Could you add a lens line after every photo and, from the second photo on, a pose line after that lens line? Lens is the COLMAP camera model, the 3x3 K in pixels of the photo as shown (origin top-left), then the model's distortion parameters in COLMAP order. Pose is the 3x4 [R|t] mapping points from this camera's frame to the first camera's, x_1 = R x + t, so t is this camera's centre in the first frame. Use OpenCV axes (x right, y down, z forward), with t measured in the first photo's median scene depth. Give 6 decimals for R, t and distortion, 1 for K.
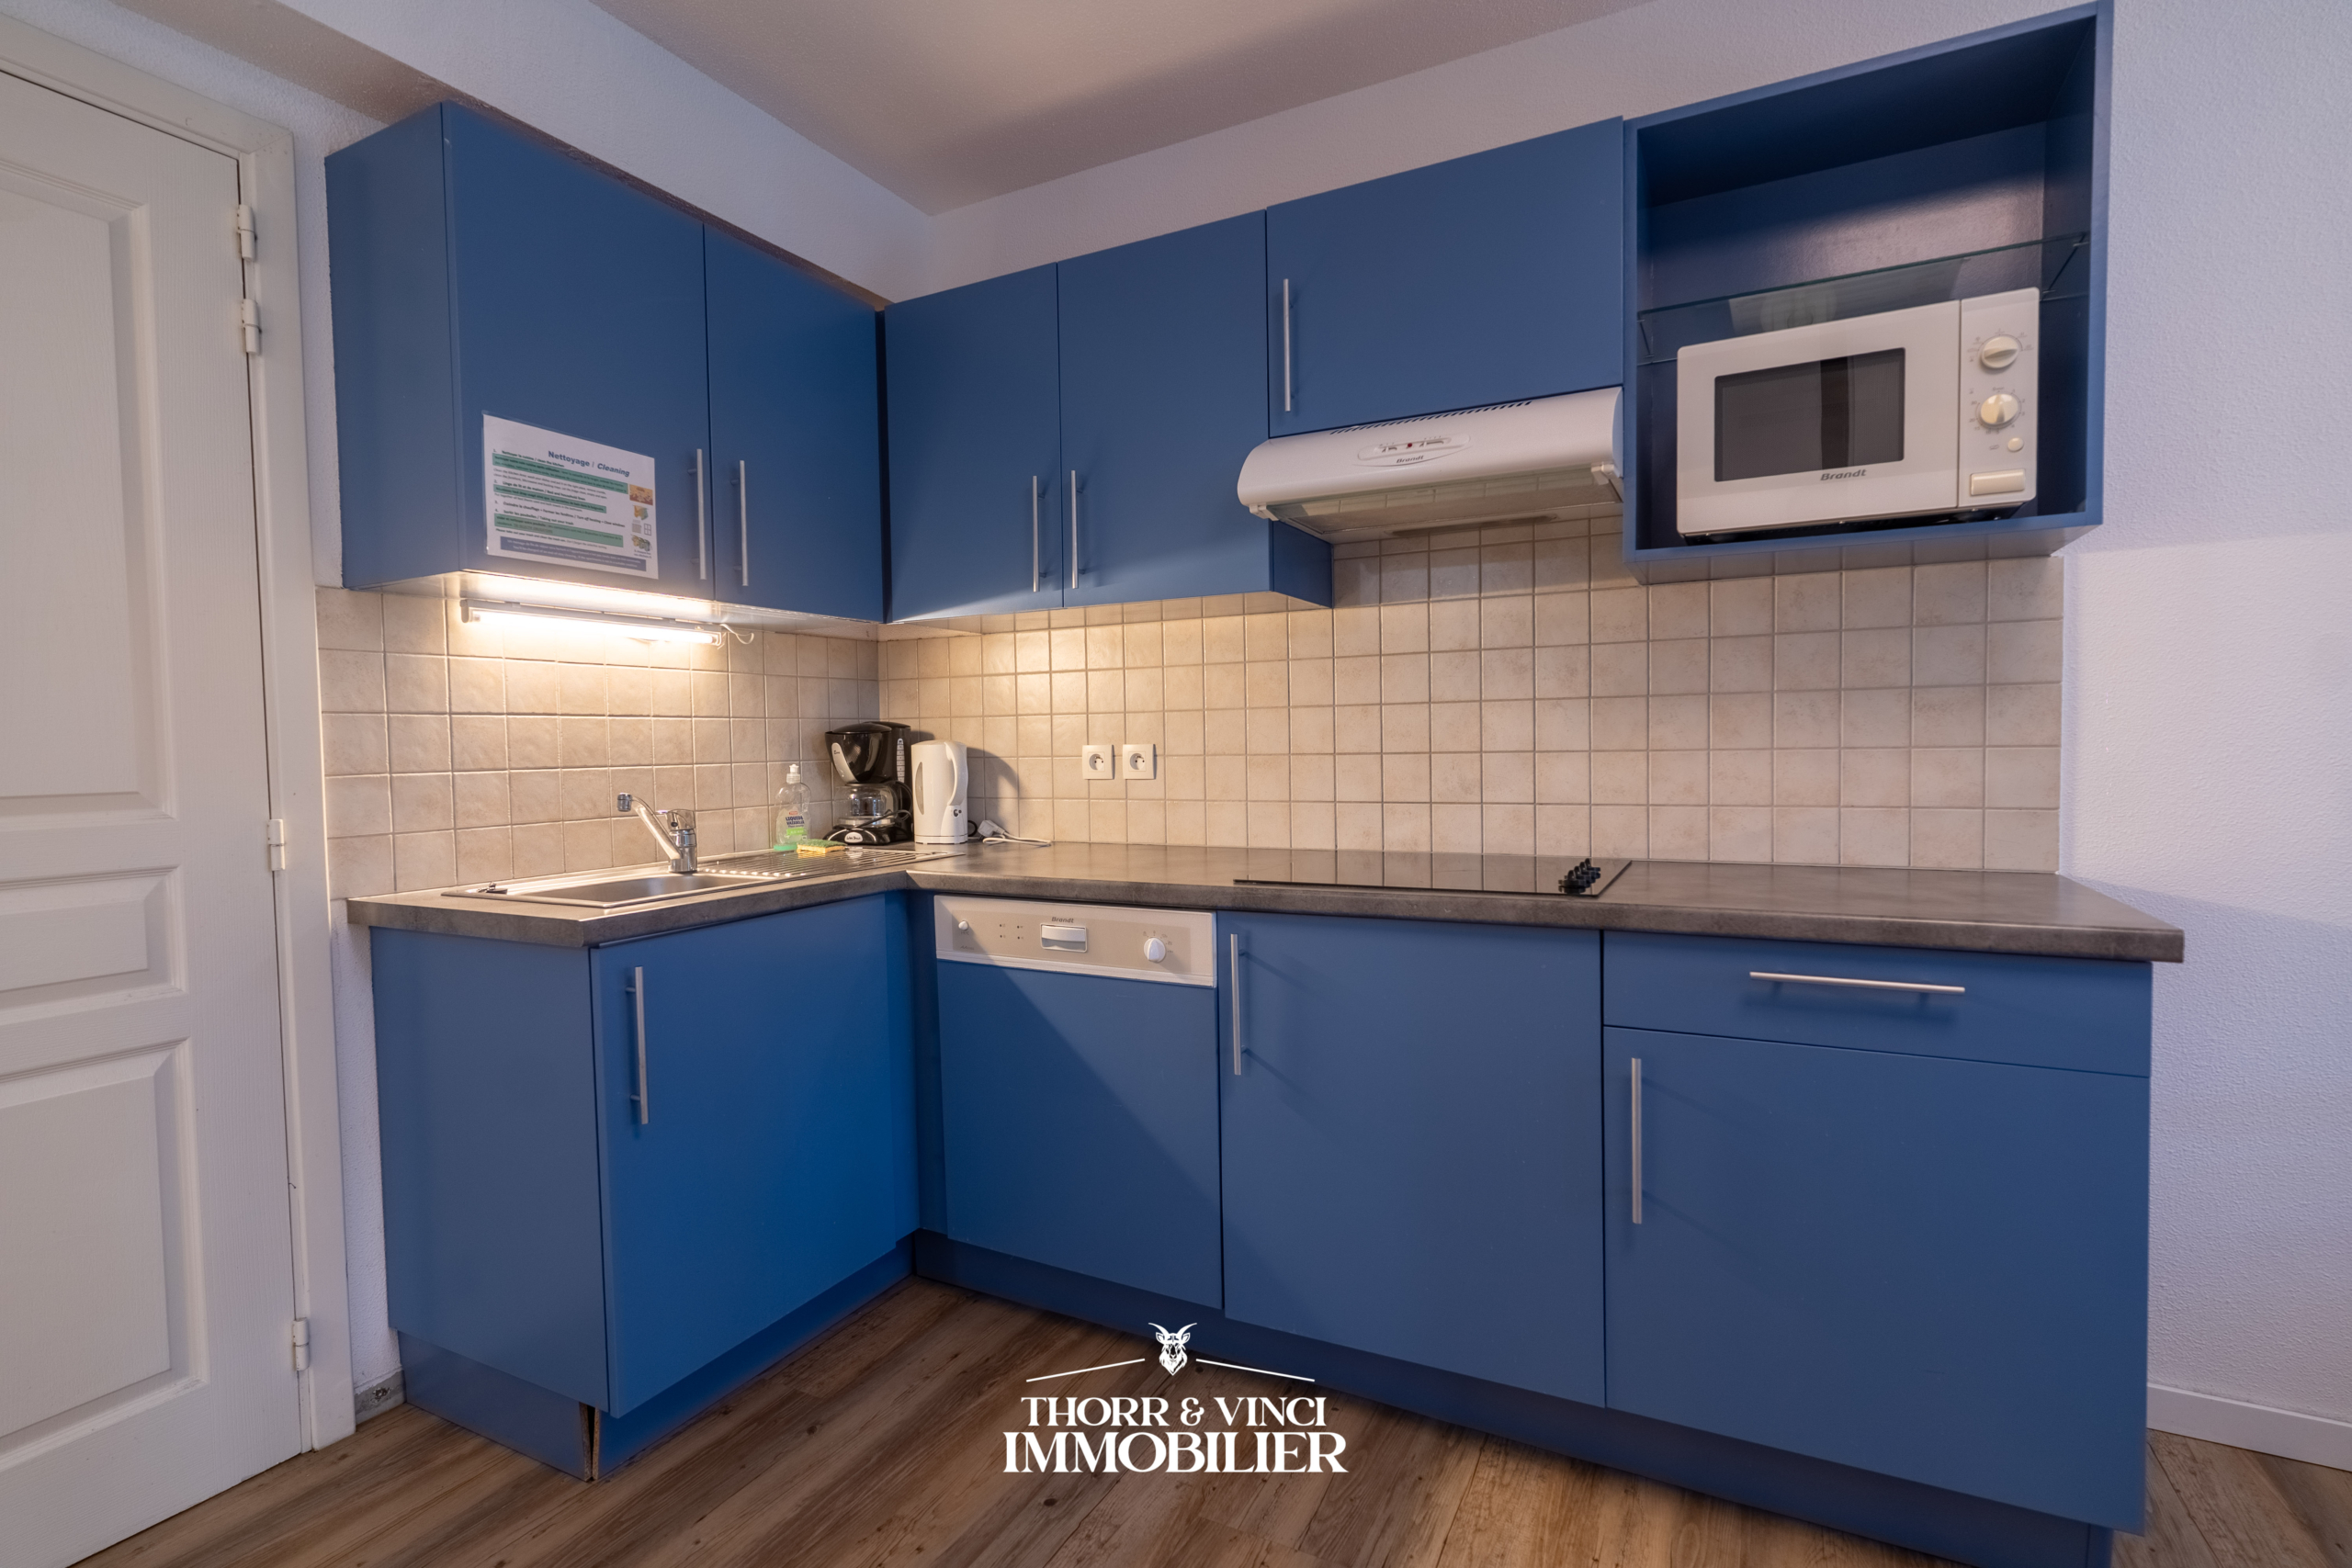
lens RADIAL K [[1121.2, 0, 1175.0], [0, 1121.2, 786.8], [0, 0, 1]] dist [0.001733, -0.000934]
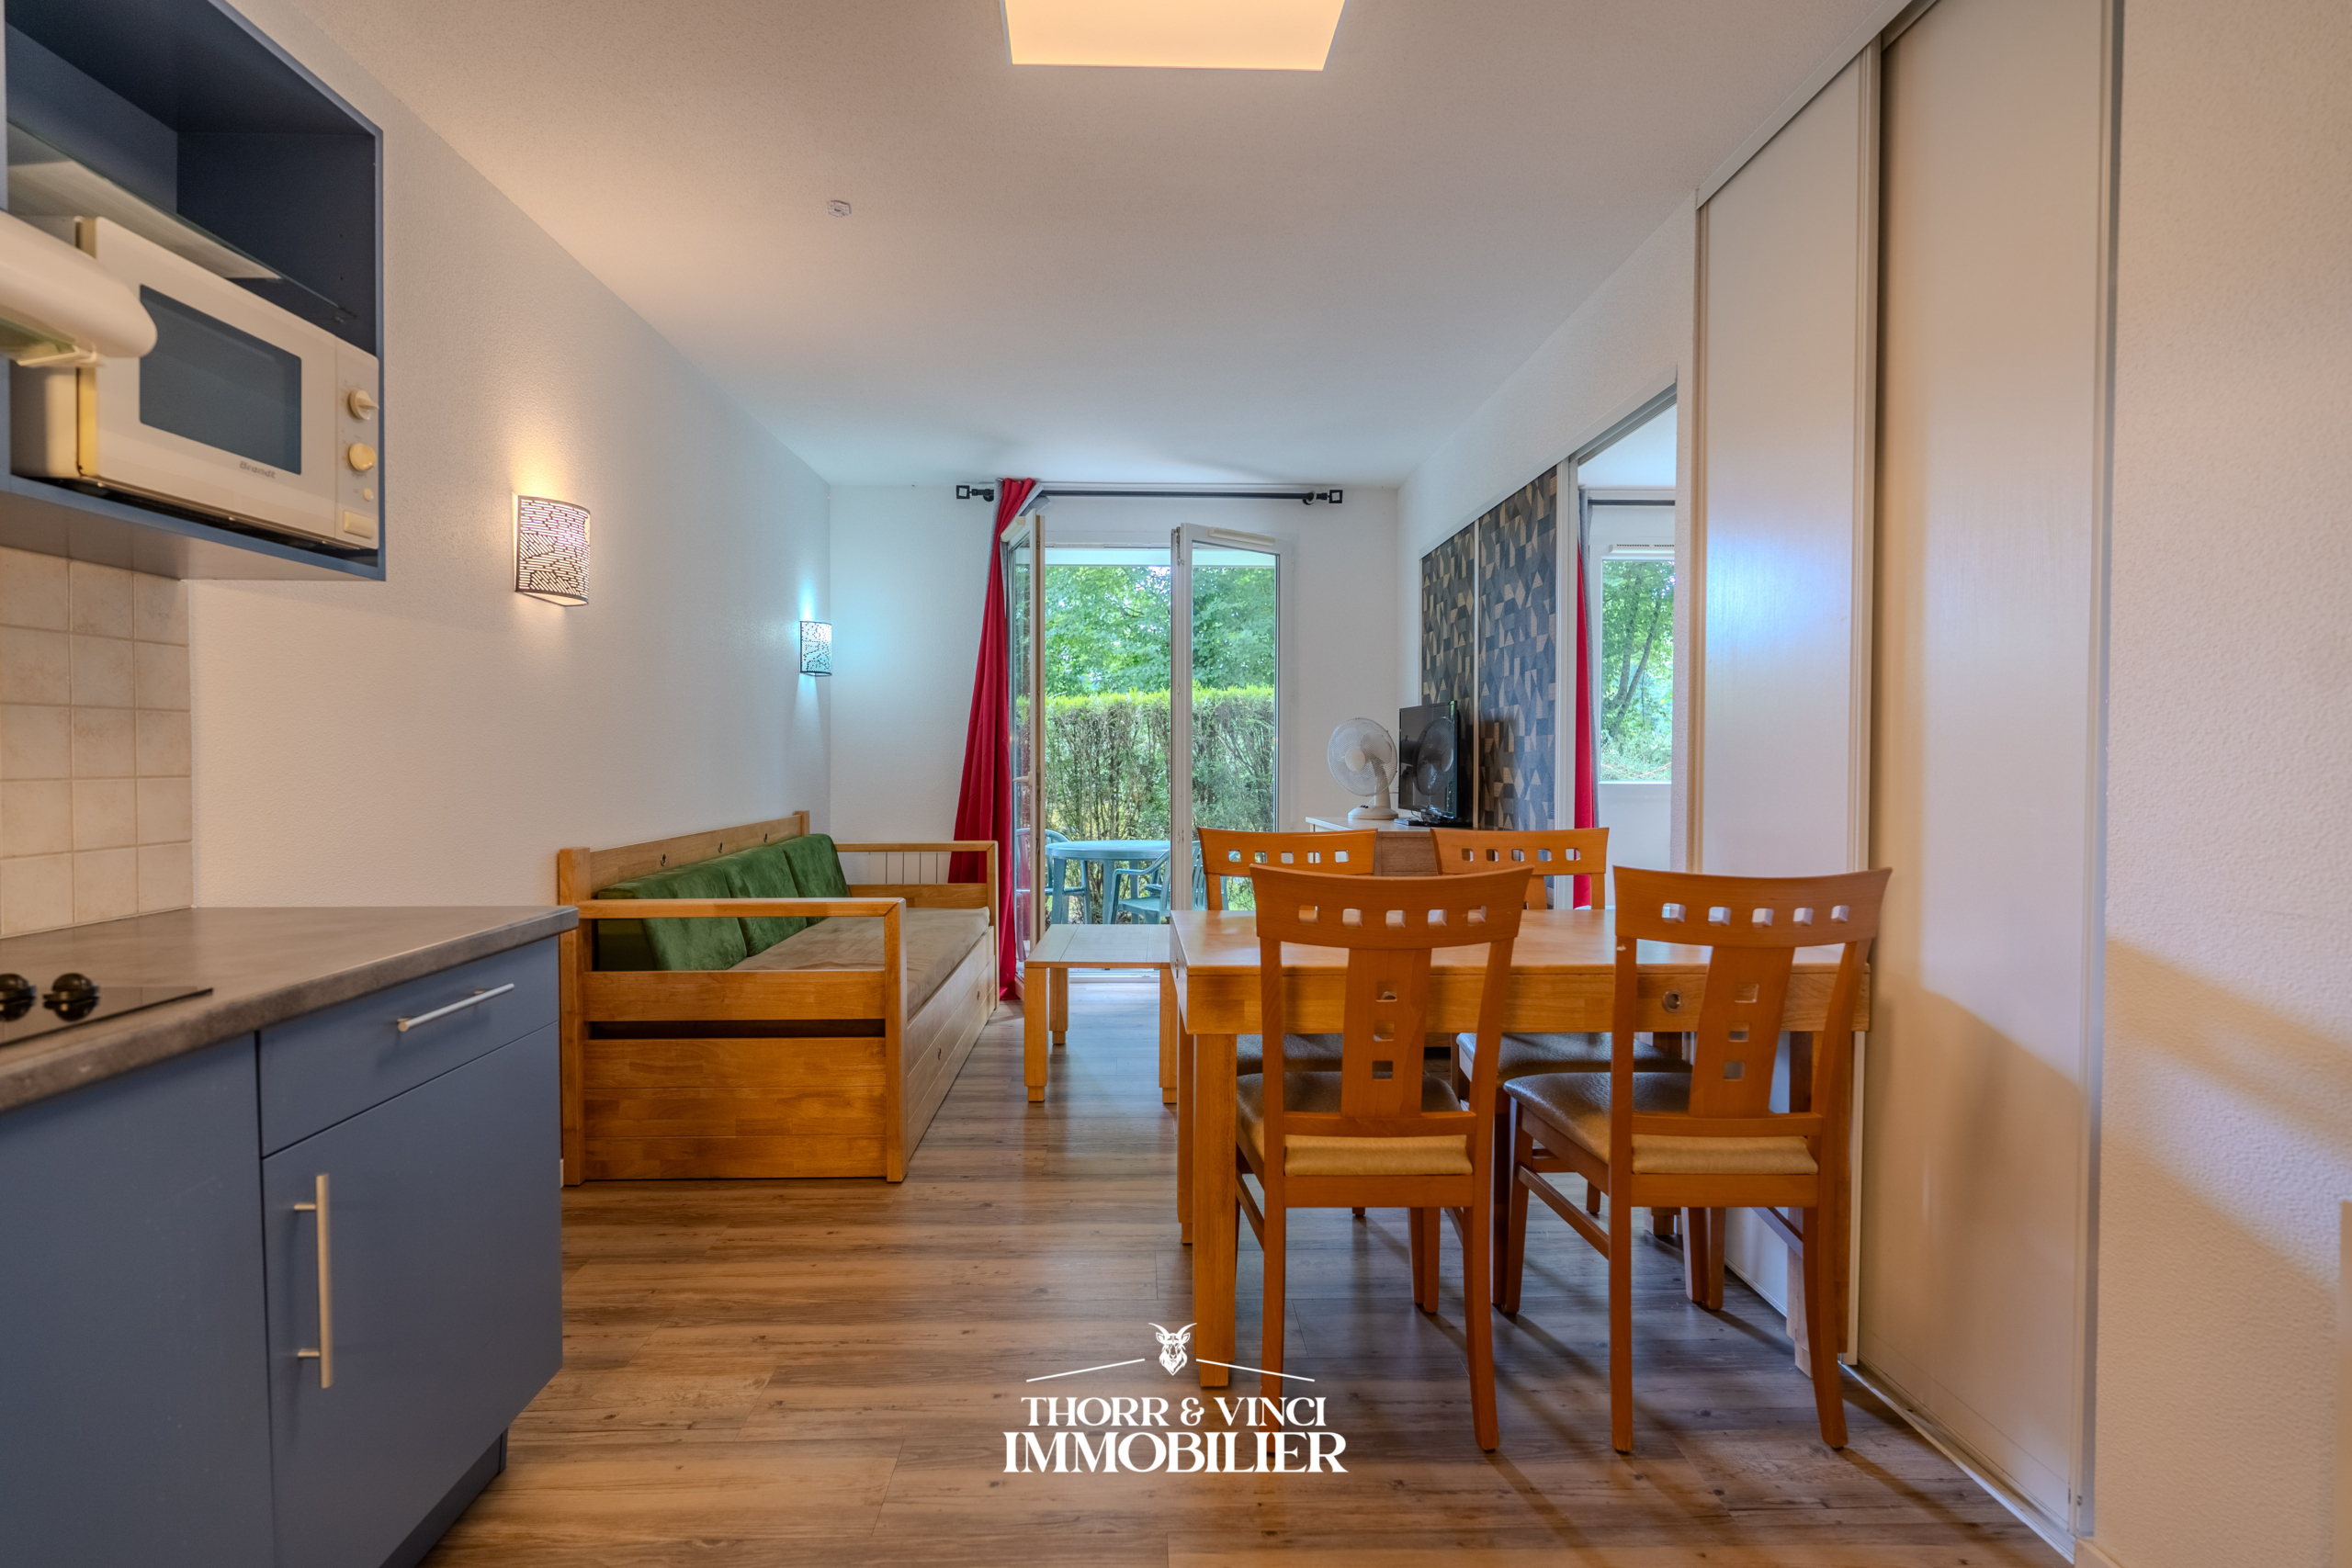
lens RADIAL K [[1121.2, 0, 1164.4], [0, 1121.2, 780.2], [0, 0, 1]] dist [0.001733, -0.000934]
pose [[-0.493511, -0.004337, 0.869729, -0.439773], [0.040581, 0.998784, 0.028008, -0.023704], [-0.868792, 0.049116, -0.492734, 0.683295]]
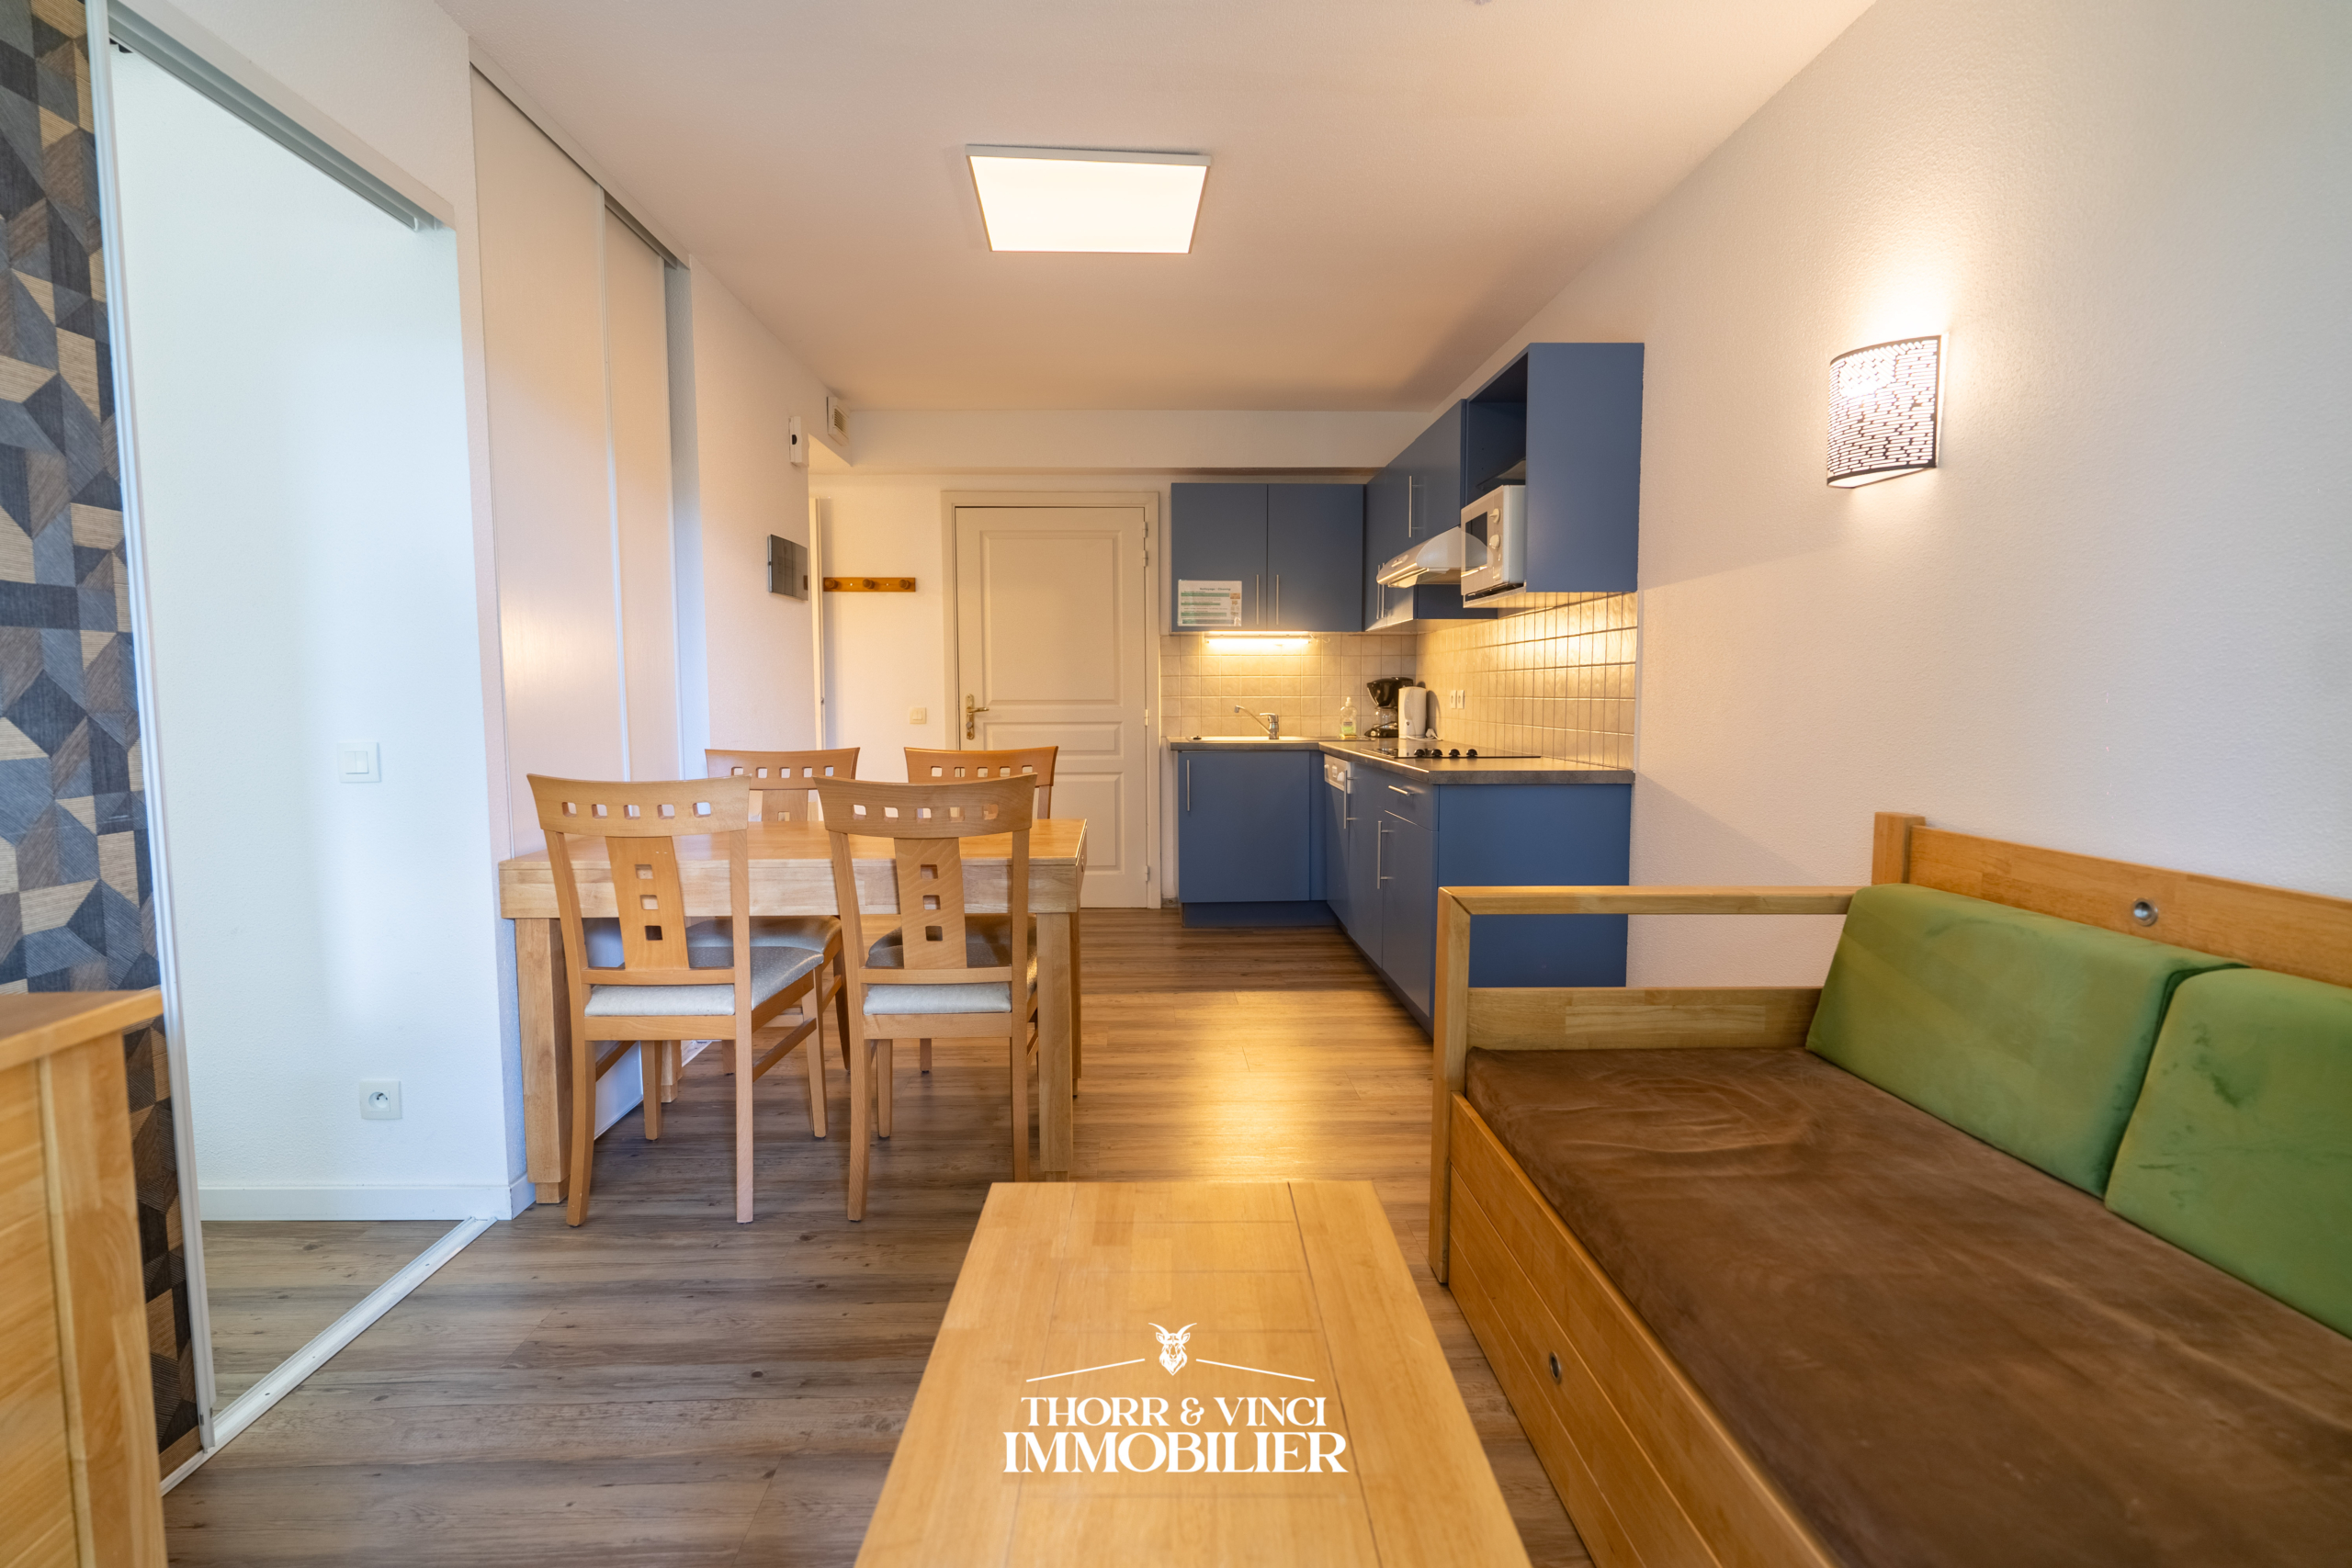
lens RADIAL K [[1121.2, 0, 1180.5], [0, 1121.2, 782.5], [0, 0, 1]] dist [0.001733, -0.000934]
pose [[0.492645, 0.088636, -0.865704, 1.733948], [-0.040776, 0.996058, 0.078777, -0.016997], [0.869274, -0.003509, 0.494318, -0.431075]]
